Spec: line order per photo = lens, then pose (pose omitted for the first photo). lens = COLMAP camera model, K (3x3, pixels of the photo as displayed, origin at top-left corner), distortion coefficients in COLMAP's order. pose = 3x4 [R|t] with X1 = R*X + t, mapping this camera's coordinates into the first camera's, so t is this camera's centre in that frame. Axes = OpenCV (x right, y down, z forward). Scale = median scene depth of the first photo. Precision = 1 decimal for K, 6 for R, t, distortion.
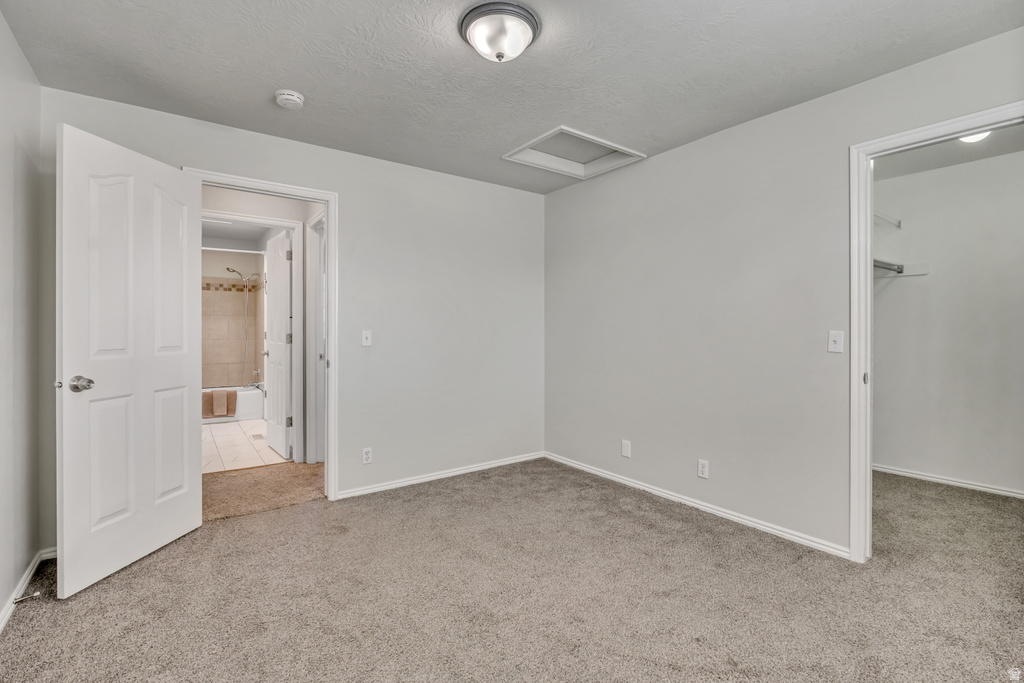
lens RADIAL K [[462.3, 0, 511.9], [0, 462.3, 334.7], [0, 0, 1]] dist [-0.011148, 0.000141]
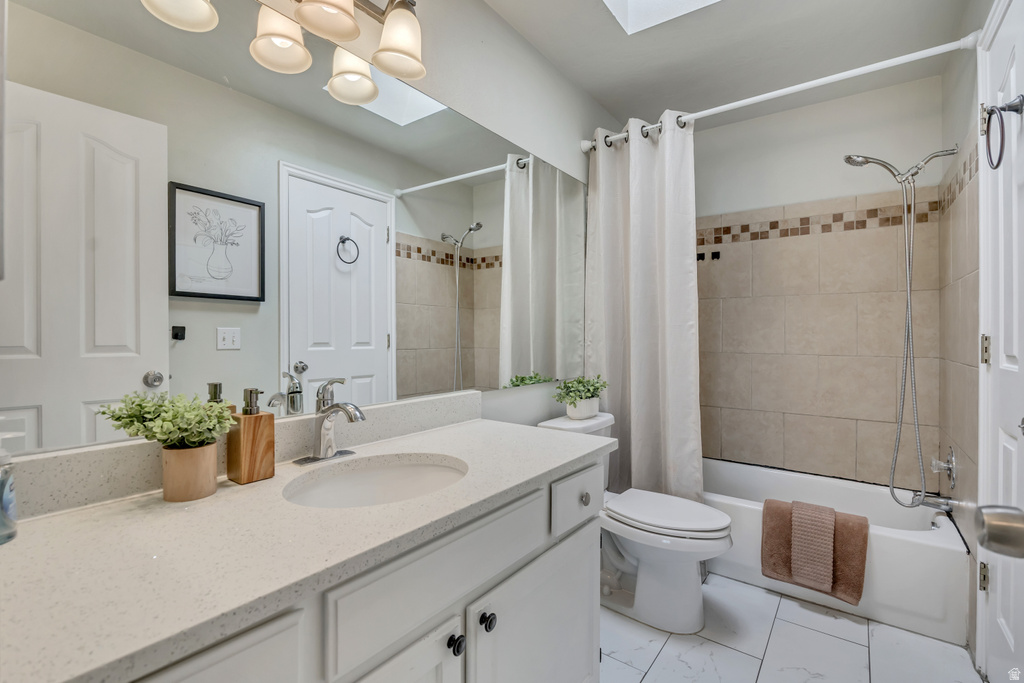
lens RADIAL K [[462.3, 0, 511.9], [0, 462.3, 334.7], [0, 0, 1]] dist [-0.011148, 0.000141]
pose [[0.298033, -0.004050, -0.954547, -0.342458], [-0.008608, 0.999939, -0.006930, -0.002354], [0.954517, 0.010283, 0.297979, 0.621394]]
